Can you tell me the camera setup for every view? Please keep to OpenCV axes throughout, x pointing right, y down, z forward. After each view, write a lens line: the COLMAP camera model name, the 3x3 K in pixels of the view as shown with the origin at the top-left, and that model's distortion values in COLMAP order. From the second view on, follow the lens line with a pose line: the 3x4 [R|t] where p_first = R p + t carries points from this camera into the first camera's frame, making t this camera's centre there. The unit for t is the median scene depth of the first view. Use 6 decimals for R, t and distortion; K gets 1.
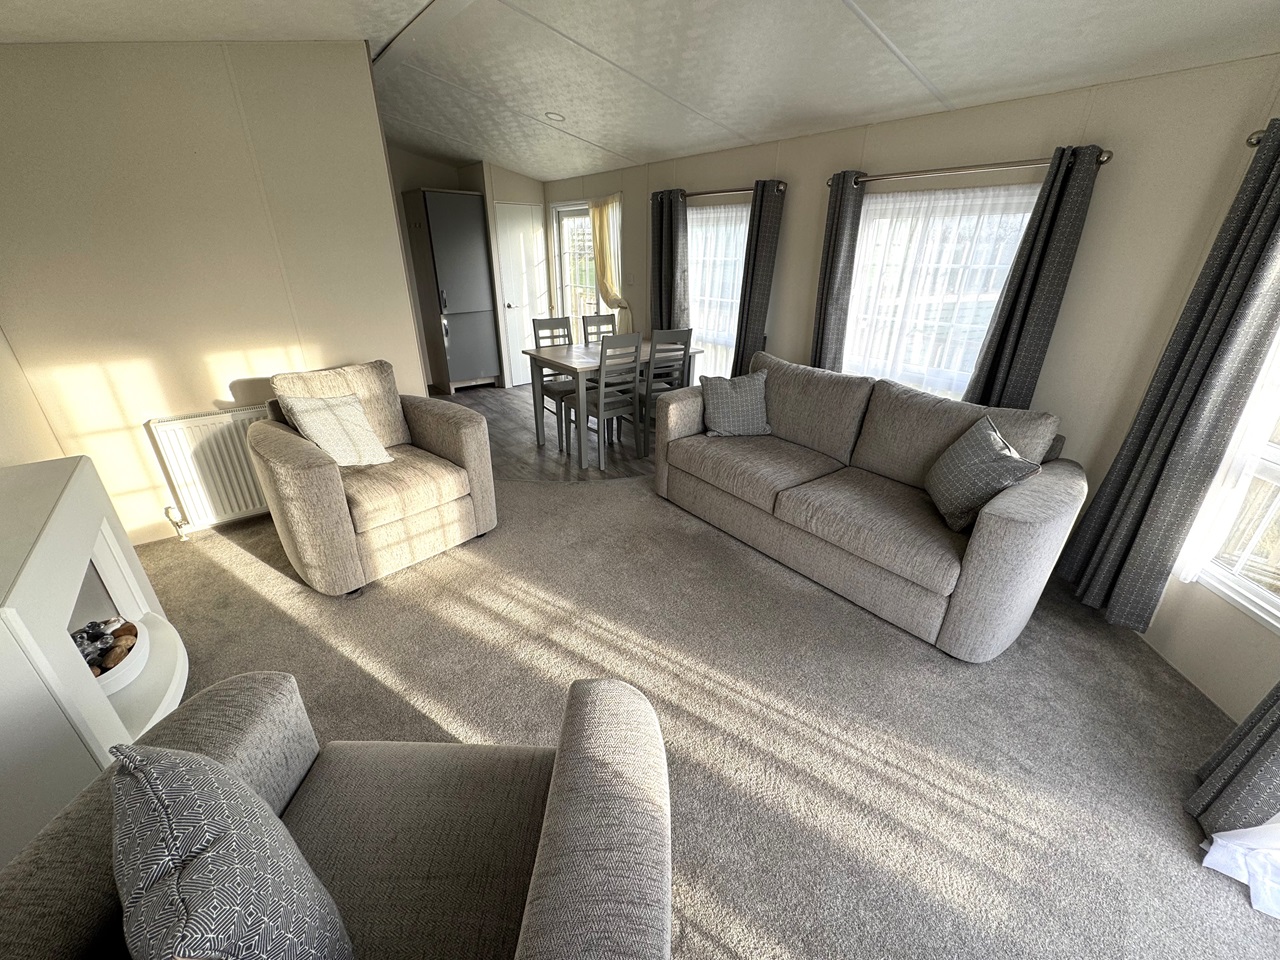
lens RADIAL K [[507.5, 0, 640.0], [0, 507.5, 480.0], [0, 0, 1]] dist [-0.000765, -0.000717]
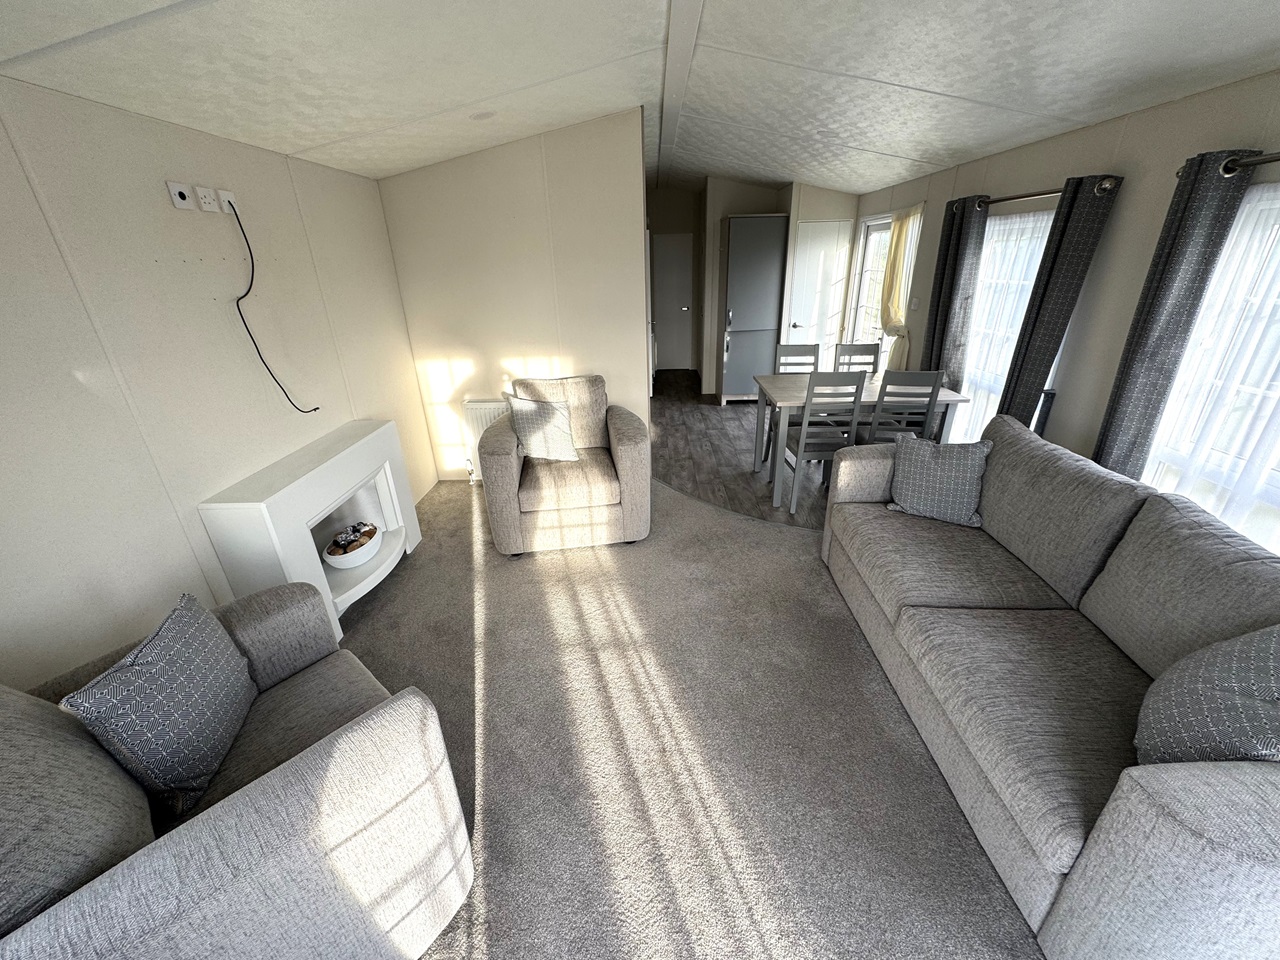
lens RADIAL K [[507.5, 0, 640.0], [0, 507.5, 480.0], [0, 0, 1]] dist [-0.000765, -0.000717]
pose [[0.768549, 0.226986, -0.598172, 0.319785], [-0.232713, 0.970086, 0.069119, -0.099638], [0.595968, 0.086082, 0.798381, 0.124595]]
